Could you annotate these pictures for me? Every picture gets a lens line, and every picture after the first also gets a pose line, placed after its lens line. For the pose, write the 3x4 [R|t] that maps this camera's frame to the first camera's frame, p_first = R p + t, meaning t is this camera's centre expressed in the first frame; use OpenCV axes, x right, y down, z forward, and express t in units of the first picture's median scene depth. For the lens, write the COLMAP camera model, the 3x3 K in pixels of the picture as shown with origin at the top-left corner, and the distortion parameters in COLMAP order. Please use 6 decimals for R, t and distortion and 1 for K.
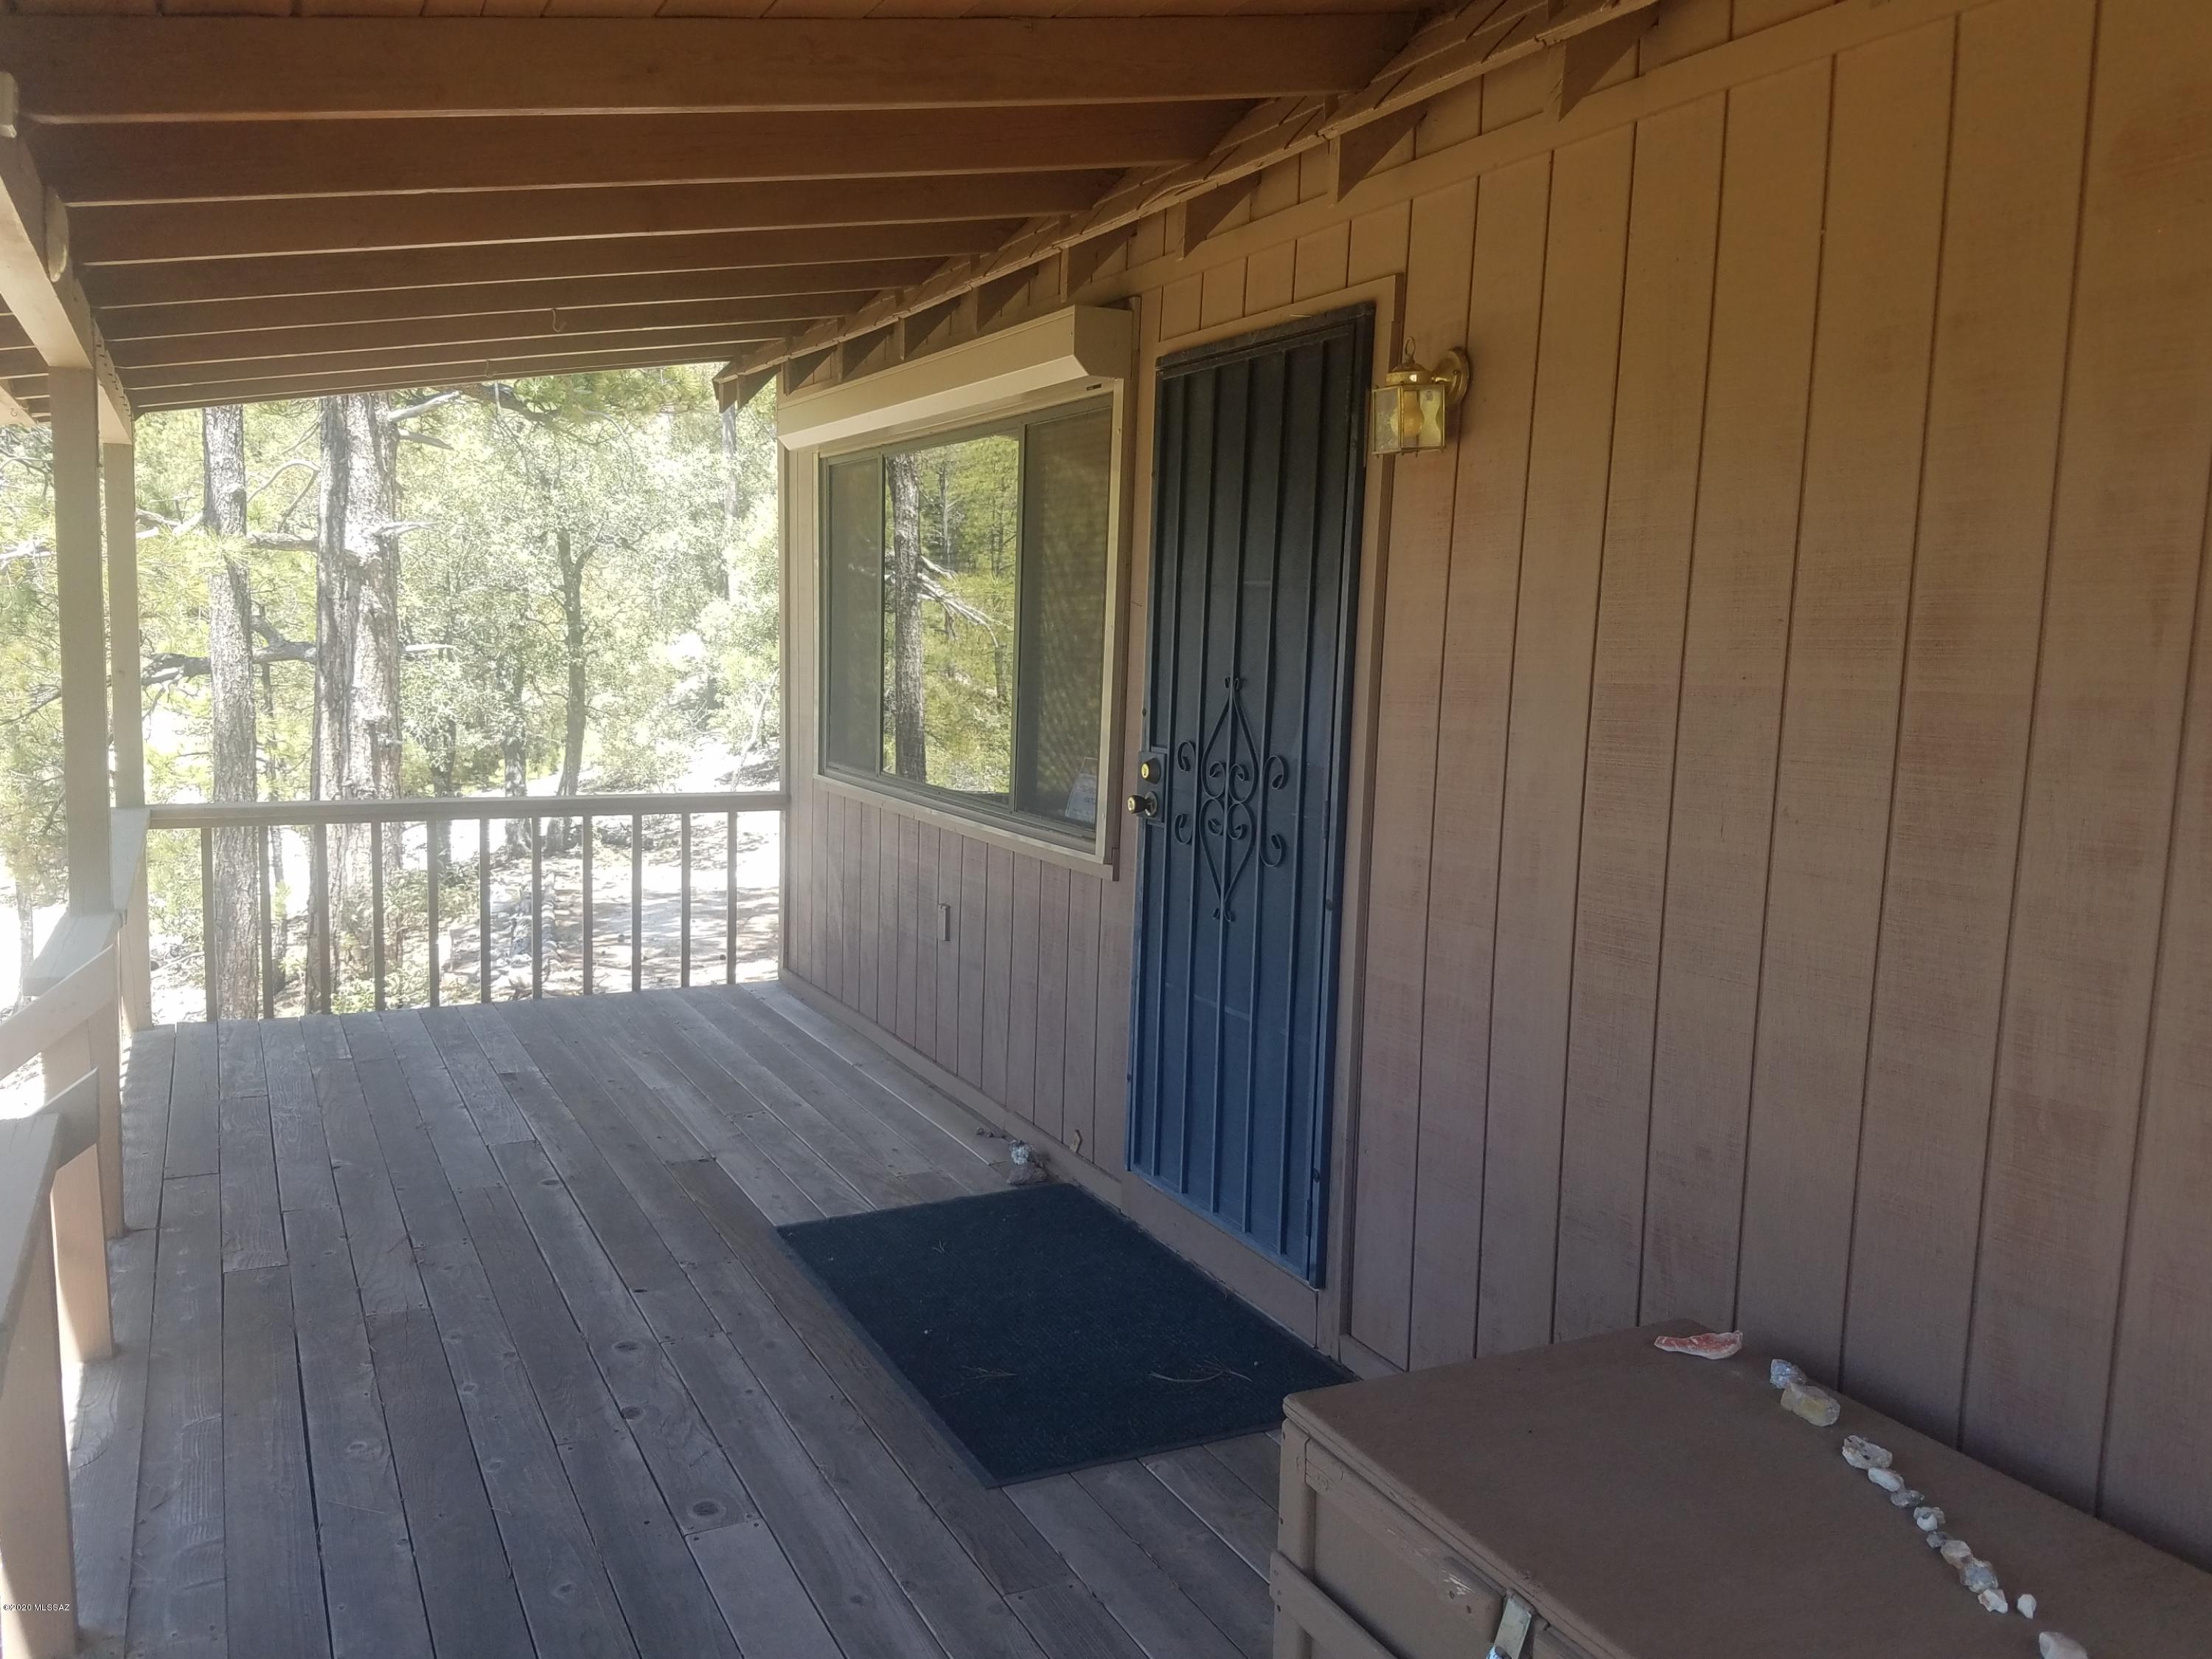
lens RADIAL K [[1657.2, 0, 1122.9], [0, 1657.2, 811.8], [0, 0, 1]] dist [0.039192, -0.007665]
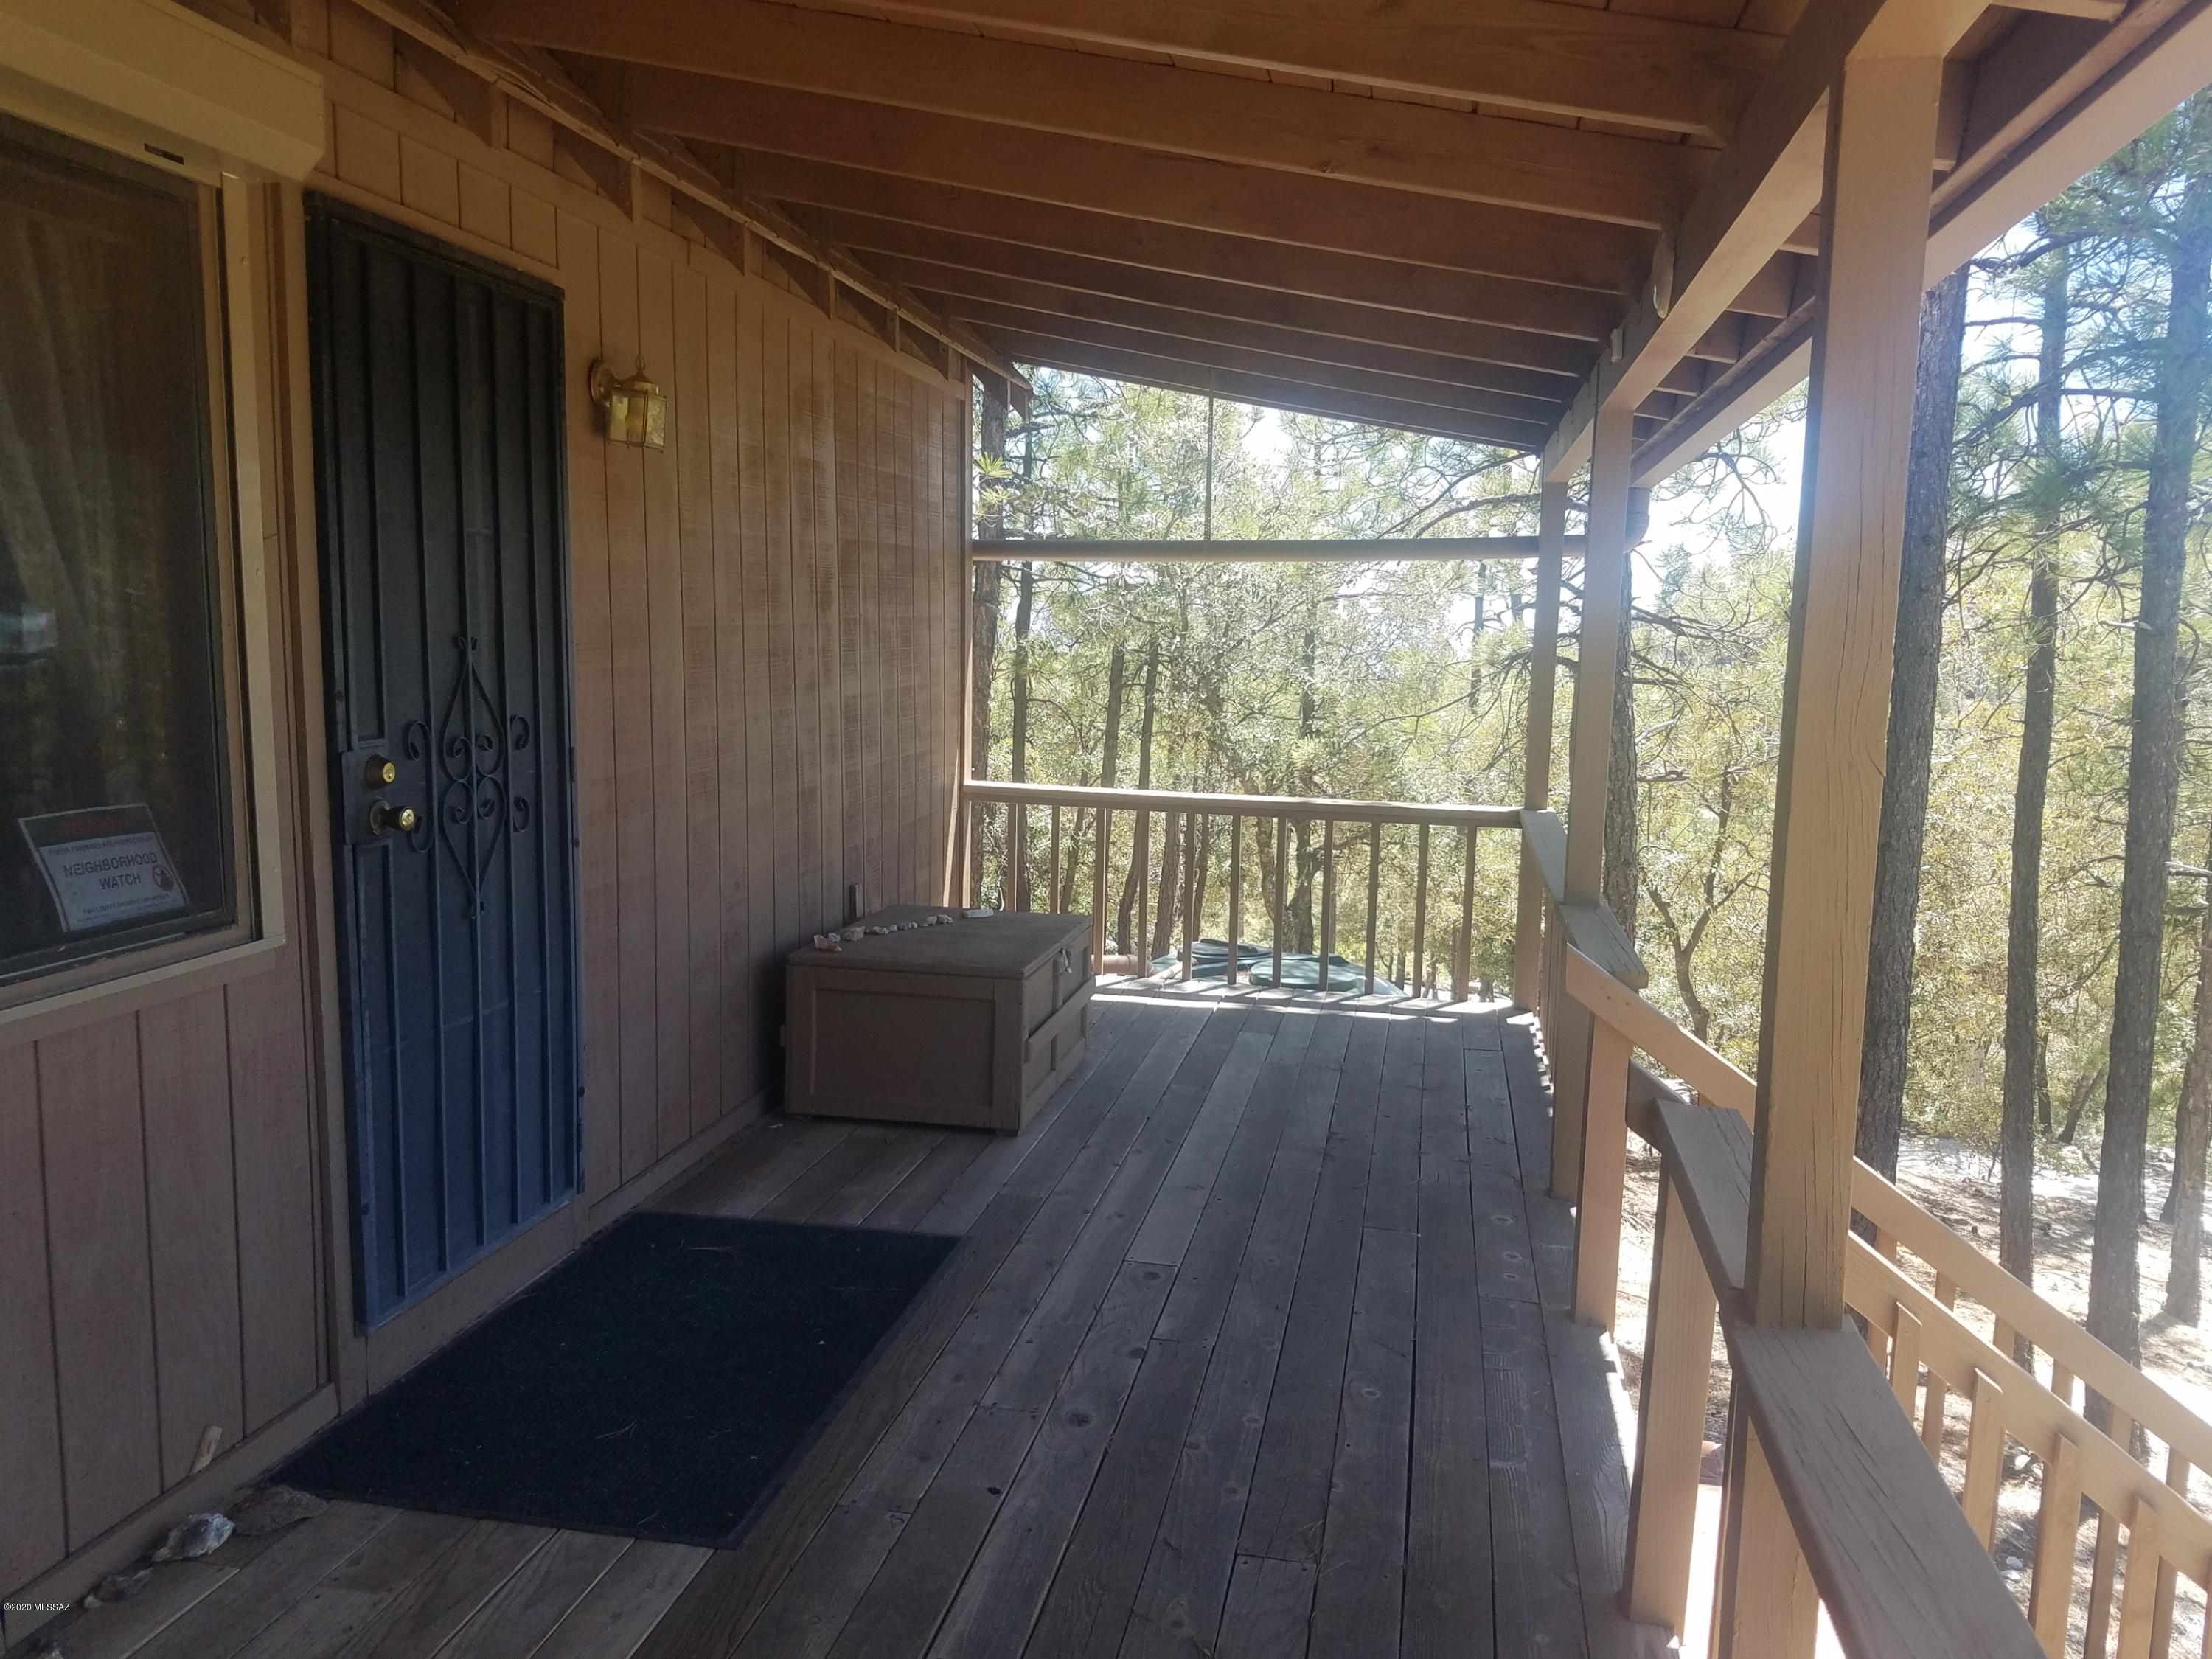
lens RADIAL K [[1657.2, 0, 1110.2], [0, 1657.2, 840.3], [0, 0, 1]] dist [0.039192, -0.007665]
pose [[-0.764847, -0.125469, 0.631875, -0.800504], [0.038952, 0.970049, 0.239768, -0.182298], [-0.643033, 0.207999, -0.737052, 1.523481]]
